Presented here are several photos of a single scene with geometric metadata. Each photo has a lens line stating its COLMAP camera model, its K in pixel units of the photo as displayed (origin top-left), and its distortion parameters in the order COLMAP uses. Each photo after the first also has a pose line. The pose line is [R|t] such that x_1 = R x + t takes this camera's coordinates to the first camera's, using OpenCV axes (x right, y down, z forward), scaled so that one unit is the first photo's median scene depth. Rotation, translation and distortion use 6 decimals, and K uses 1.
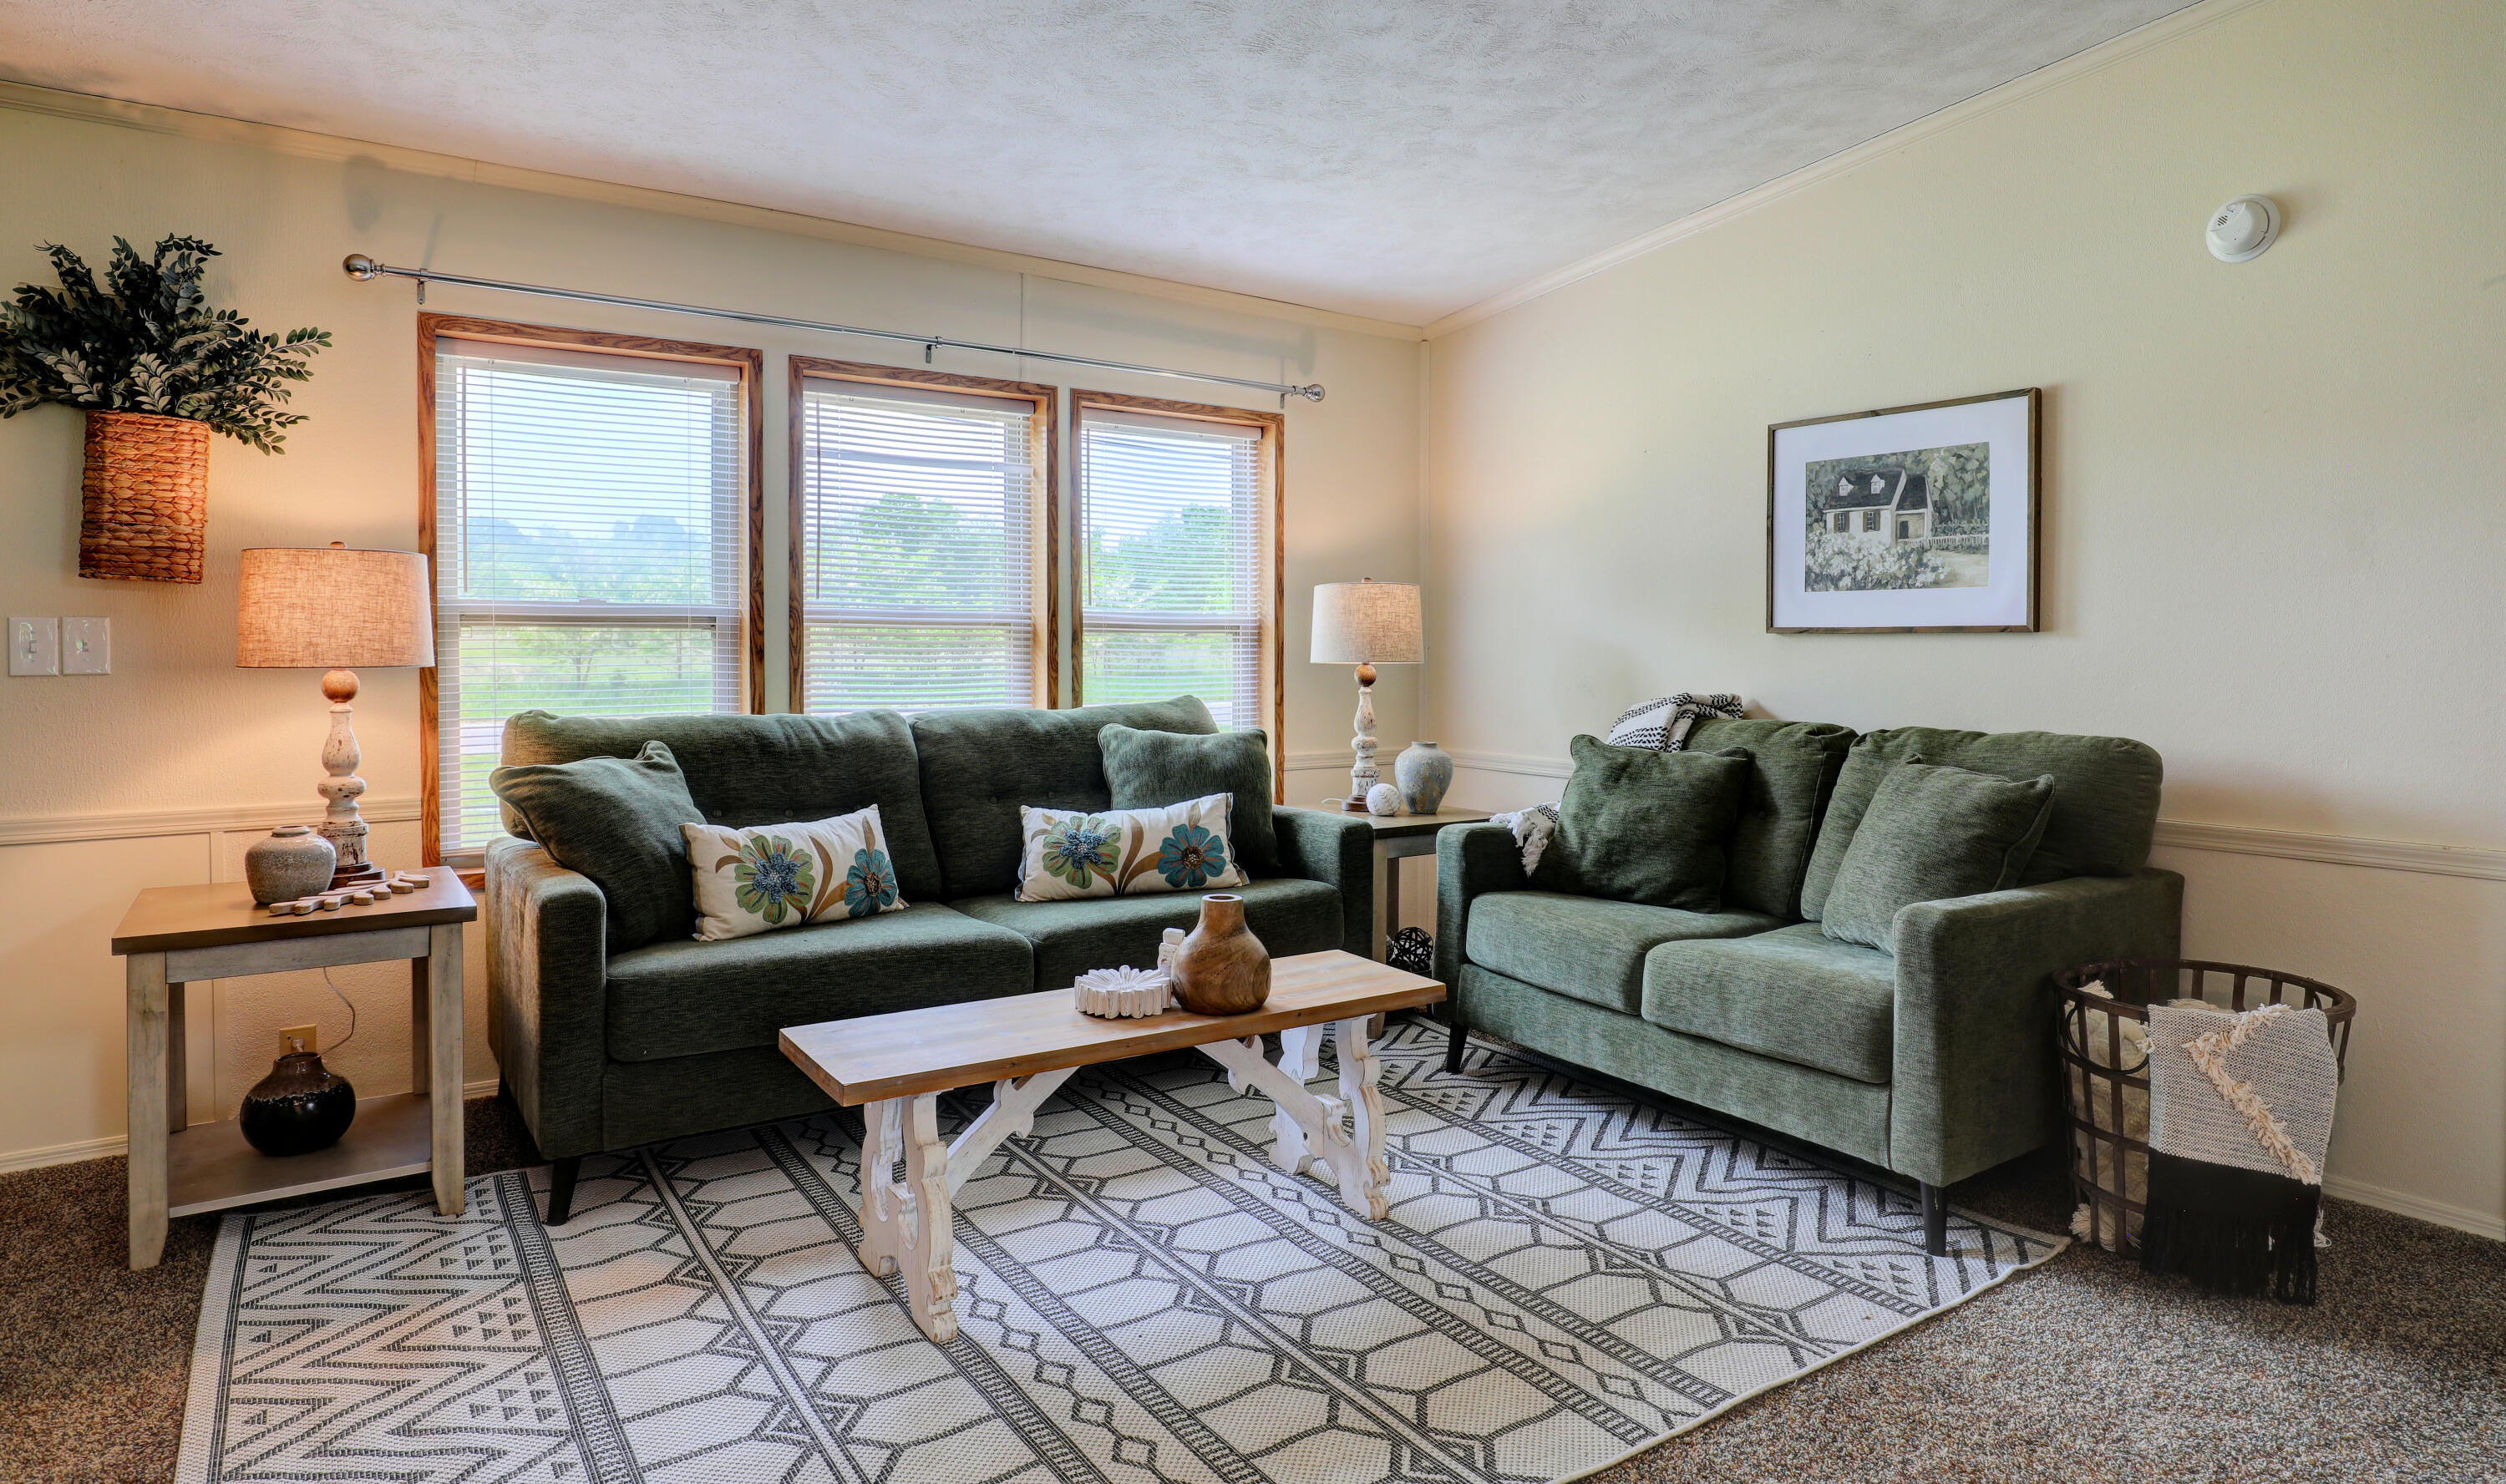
lens RADIAL K [[1416.1, 0, 1273.9], [0, 1416.1, 673.9], [0, 0, 1]] dist [-0.016700, 0.000102]
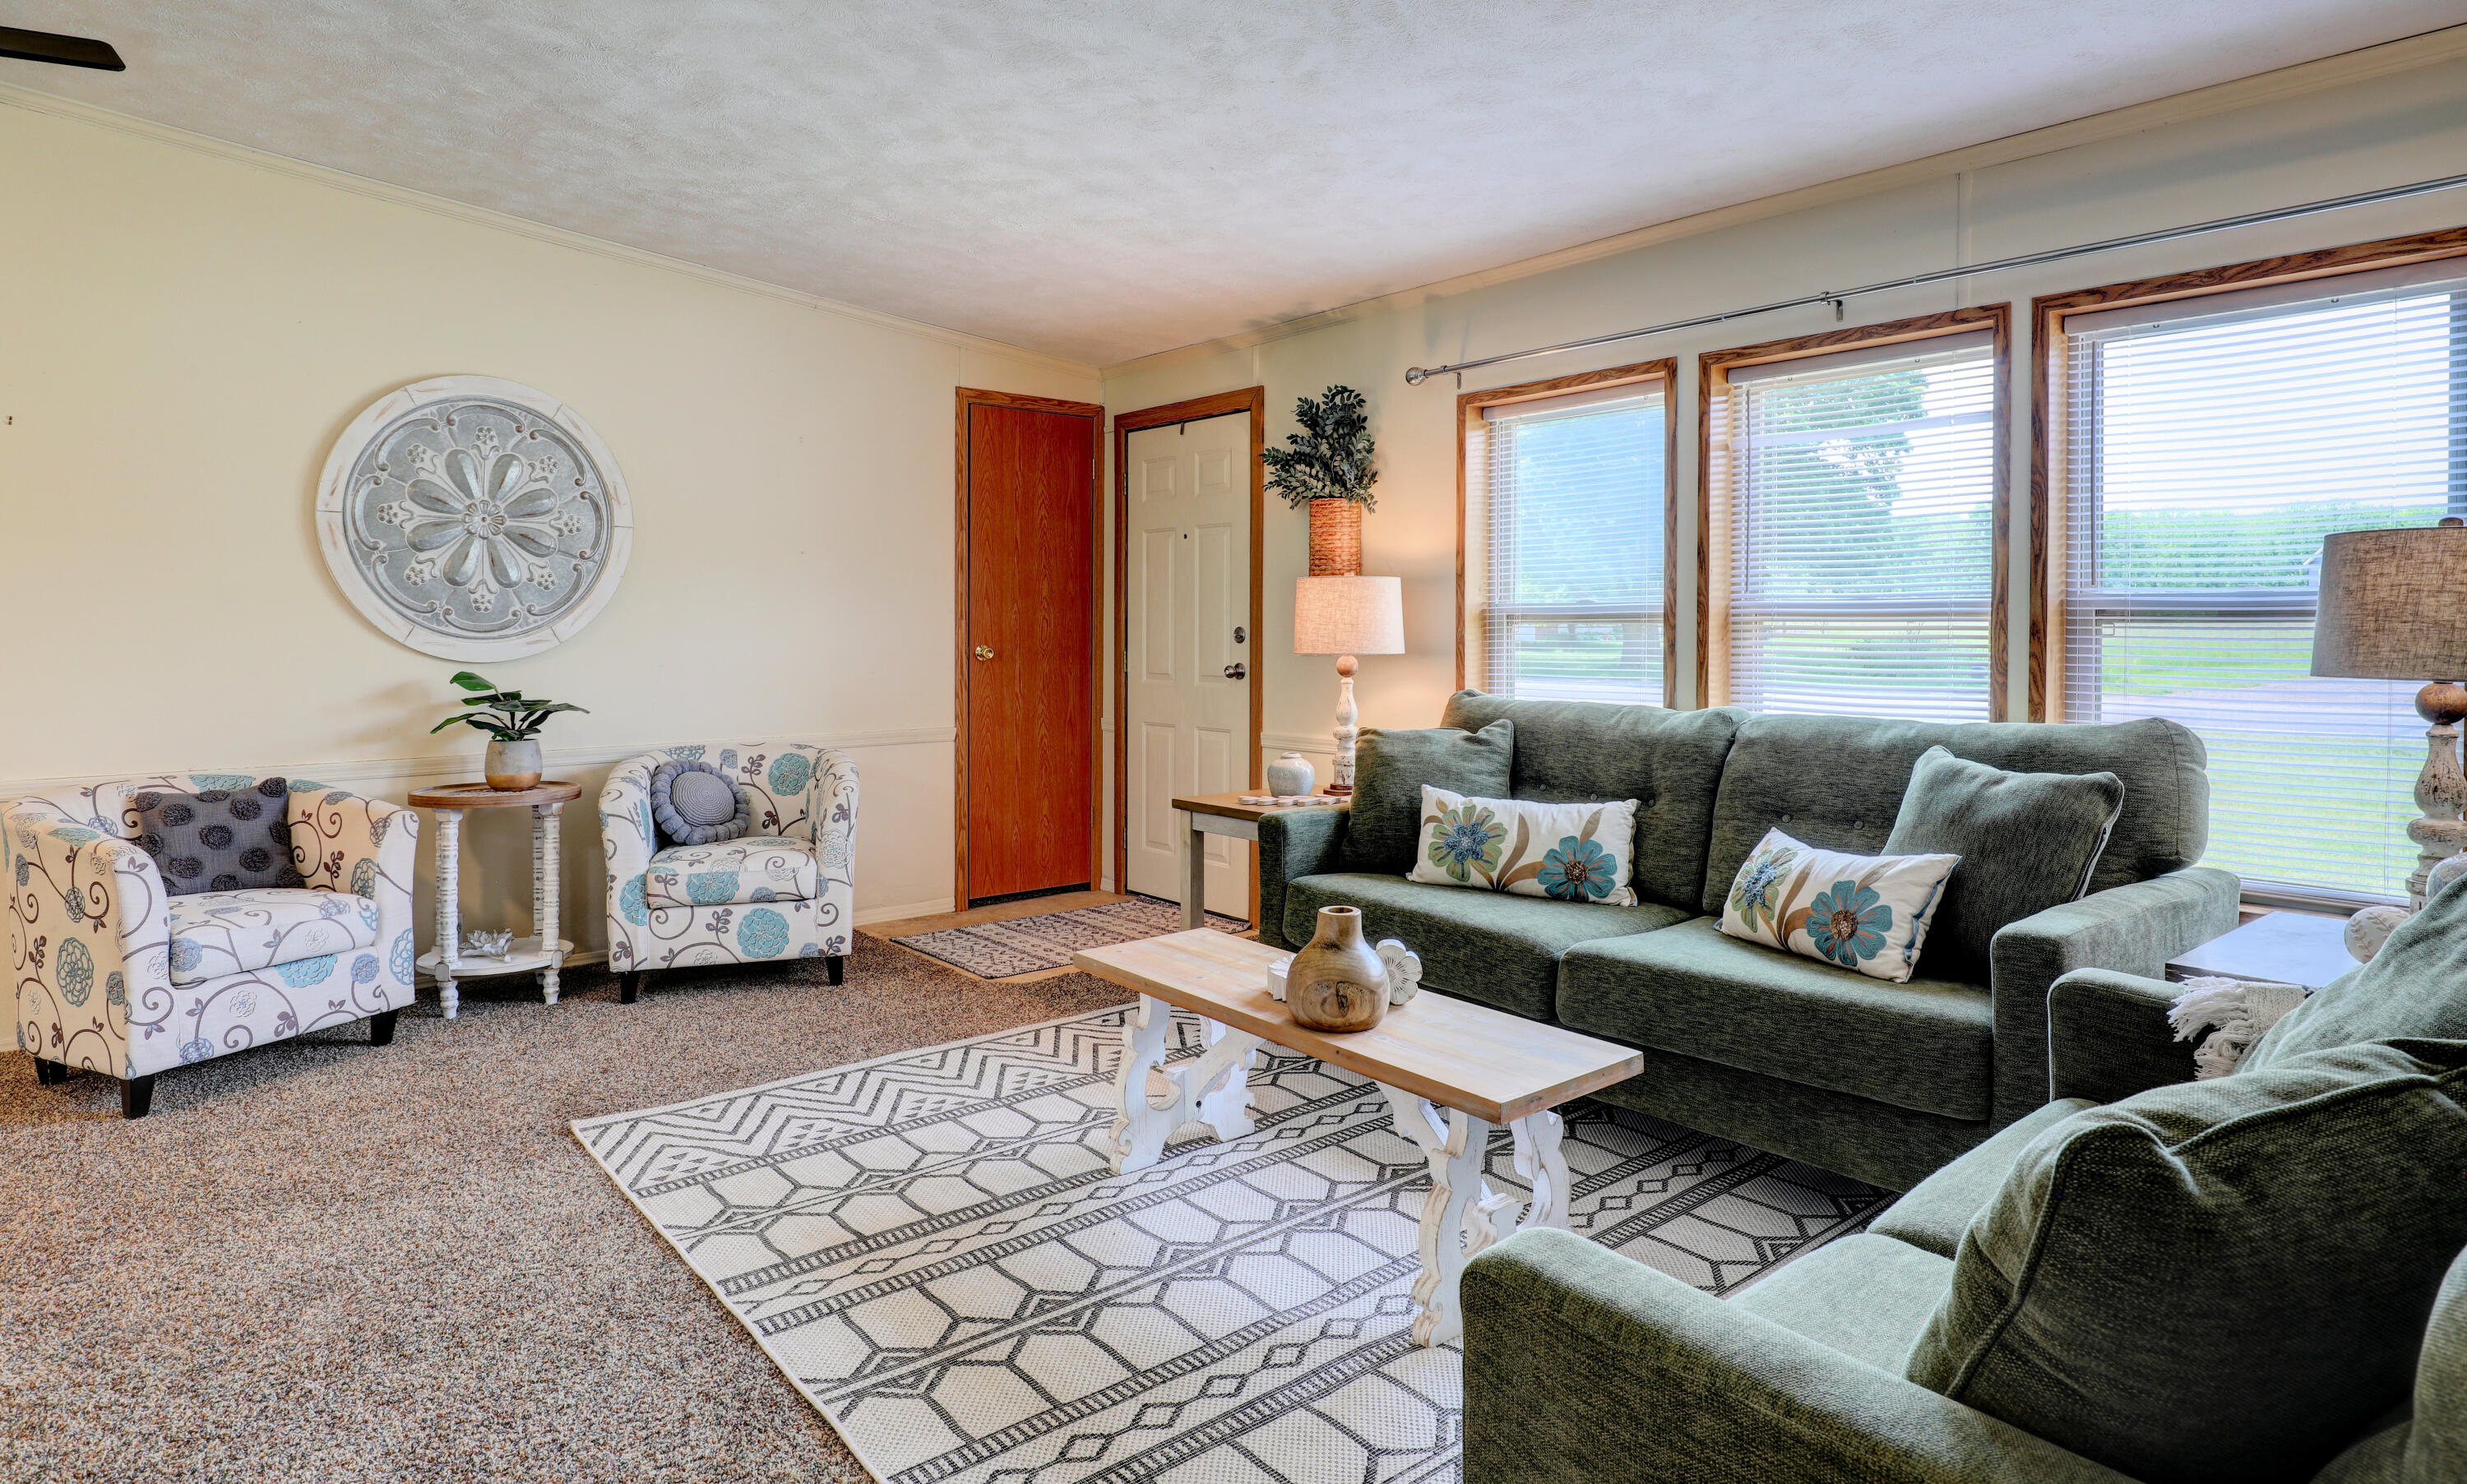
lens RADIAL K [[1370.7, 0, 1235.5], [0, 1370.7, 652.1], [0, 0, 1]] dist [-0.012628, -0.000220]
pose [[0.078353, 0.017656, -0.996769, 0.753693], [-0.014883, 0.999752, 0.016539, -0.027623], [0.996815, 0.013539, 0.078597, 0.723580]]
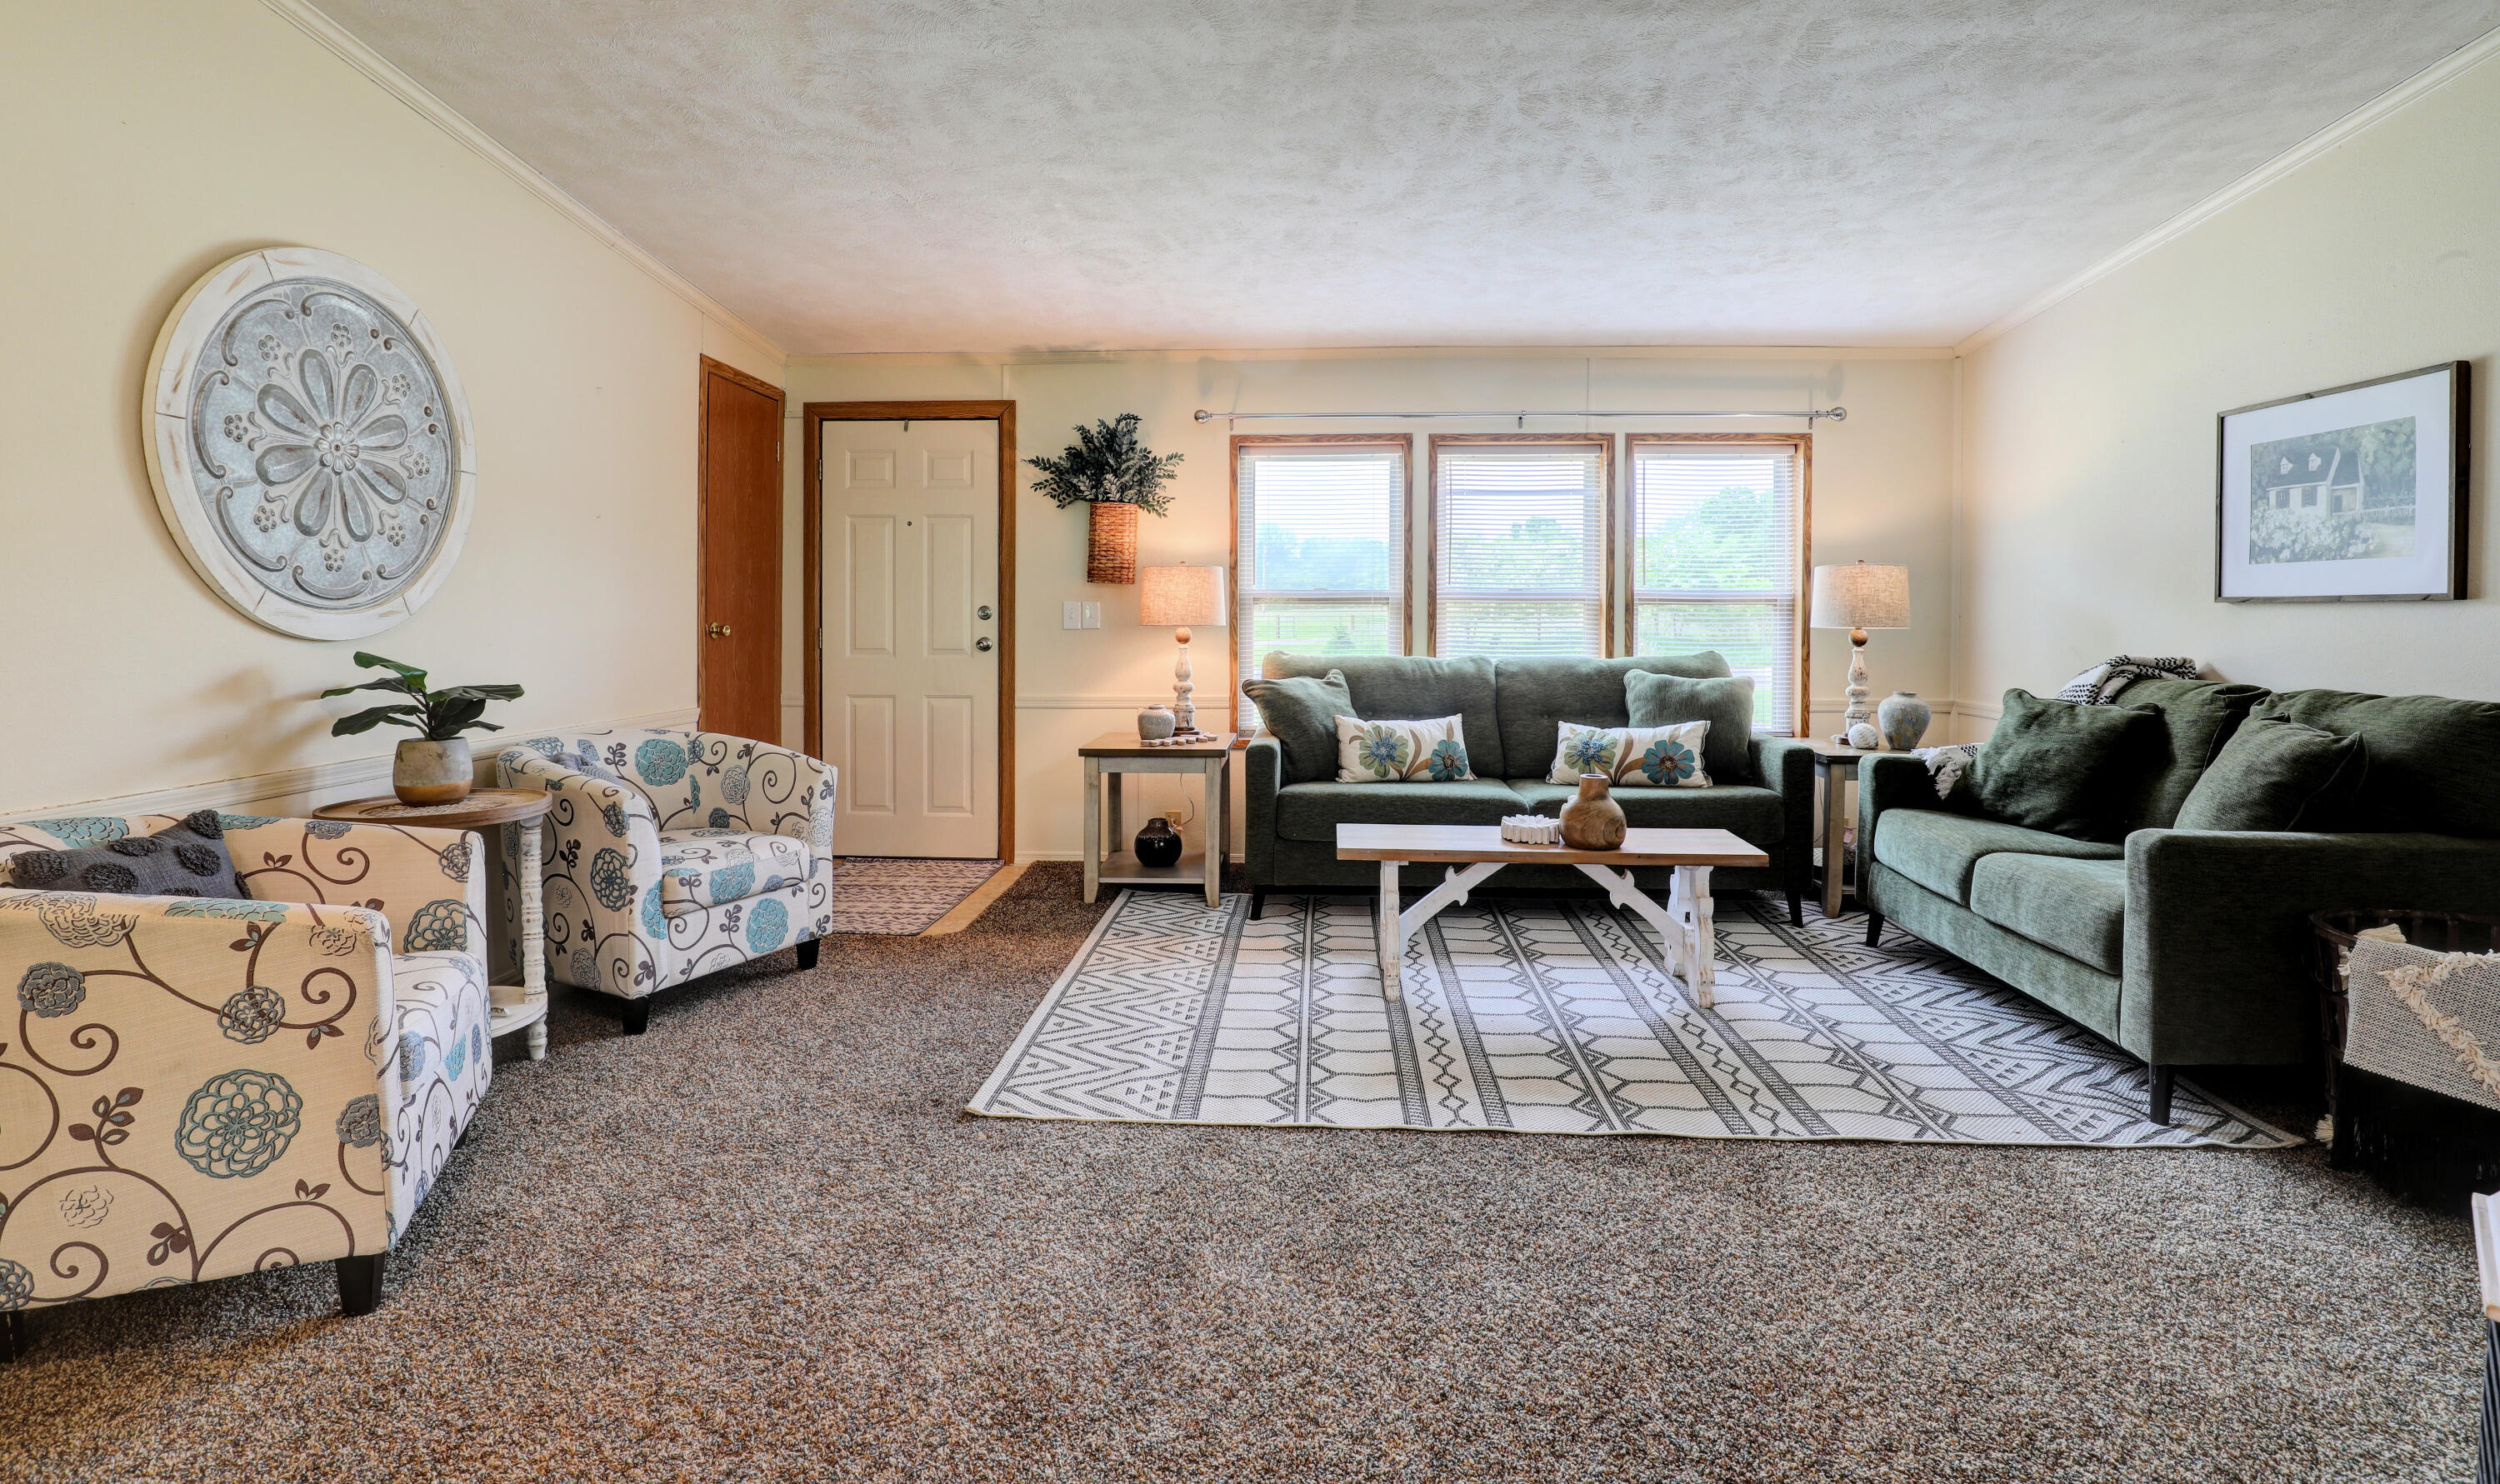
lens RADIAL K [[1146.8, 0, 1250.1], [0, 1146.8, 642.9], [0, 0, 1]] dist [-0.023984, 0.000477]
pose [[0.786939, 0.013459, -0.616884, 0.372752], [-0.011128, 0.999909, 0.007621, 0.005515], [0.616931, 0.000868, 0.787017, -0.188242]]
